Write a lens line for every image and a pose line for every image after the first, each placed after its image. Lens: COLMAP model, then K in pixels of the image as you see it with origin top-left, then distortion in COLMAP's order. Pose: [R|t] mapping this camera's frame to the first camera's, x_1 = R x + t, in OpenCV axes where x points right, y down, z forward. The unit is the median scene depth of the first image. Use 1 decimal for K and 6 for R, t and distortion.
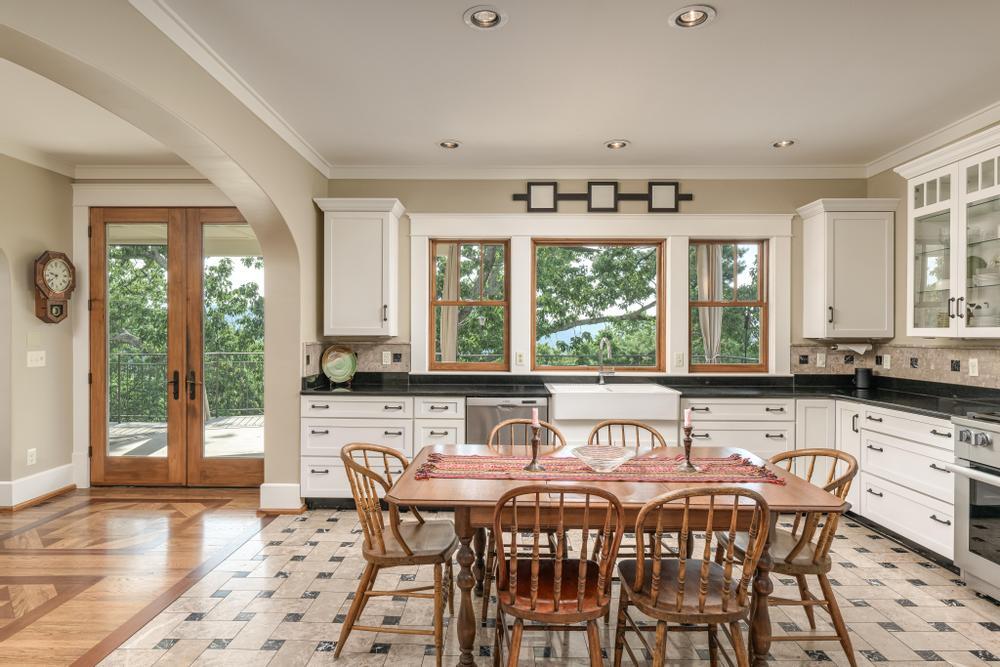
lens RADIAL K [[561.4, 0, 500.0], [0, 561.4, 333.5], [0, 0, 1]] dist [-0.000136, -0.000222]
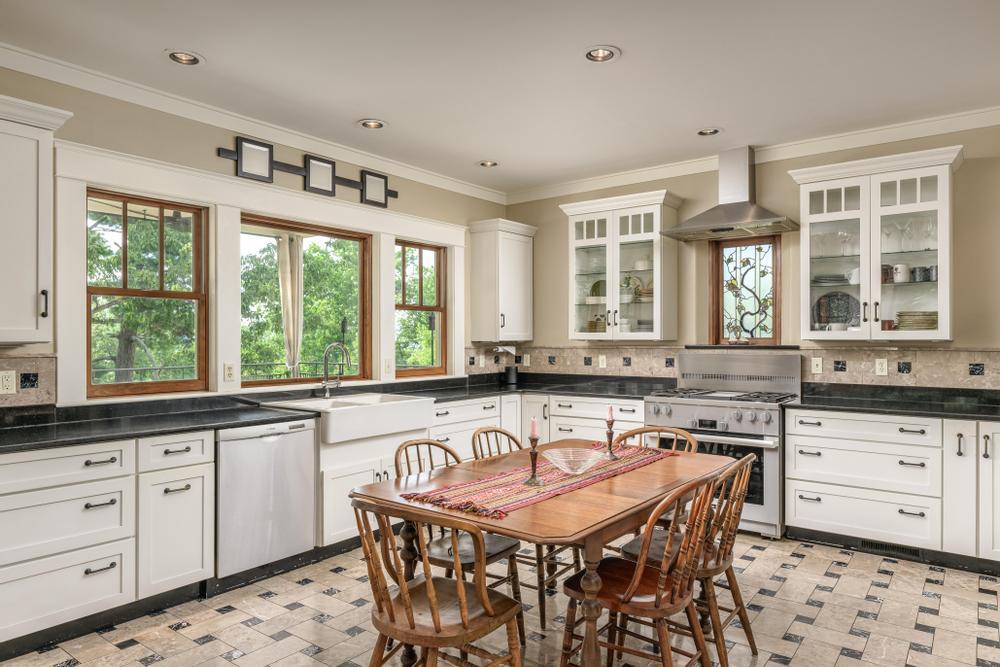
lens RADIAL K [[634.8, 0, 500.0], [0, 634.8, 333.5], [0, 0, 1]] dist [0.005771, 0.000401]
pose [[0.600579, 0.002396, 0.799562, -0.430468], [0.002900, 0.999982, -0.005176, -0.000793], [-0.799560, 0.005427, 0.600562, 0.219032]]
